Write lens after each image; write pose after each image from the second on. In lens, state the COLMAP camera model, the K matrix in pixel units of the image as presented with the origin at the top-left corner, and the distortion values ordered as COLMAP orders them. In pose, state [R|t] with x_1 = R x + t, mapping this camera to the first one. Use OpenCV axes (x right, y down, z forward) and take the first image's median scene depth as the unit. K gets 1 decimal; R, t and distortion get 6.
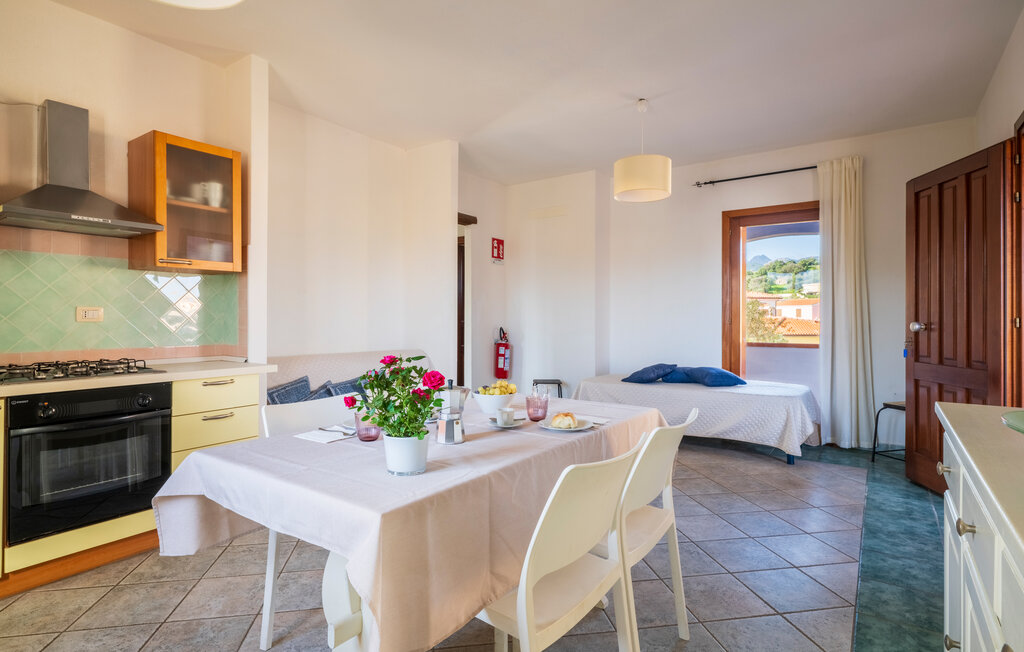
lens RADIAL K [[525.2, 0, 511.1], [0, 525.2, 321.1], [0, 0, 1]] dist [0.002880, 0.000093]
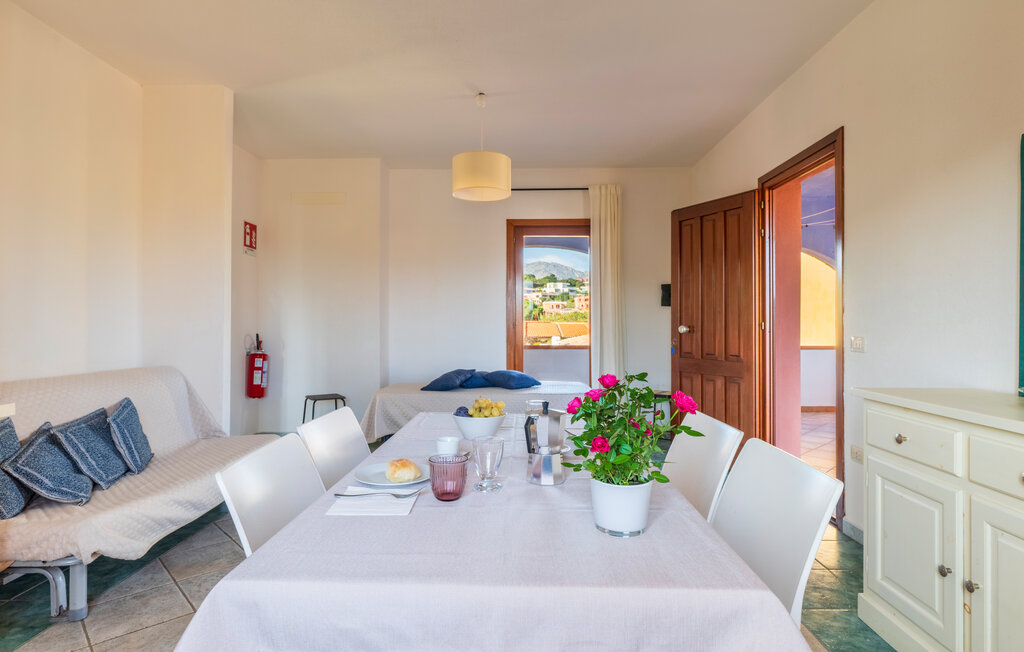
lens RADIAL K [[542.6, 0, 512.4], [0, 542.6, 325.0], [0, 0, 1]] dist [-0.002592, -0.000408]
pose [[0.826990, -0.003457, 0.562205, -0.201660], [0.003300, 0.999994, 0.001296, -0.001819], [-0.562206, 0.000784, 0.826997, 0.118036]]
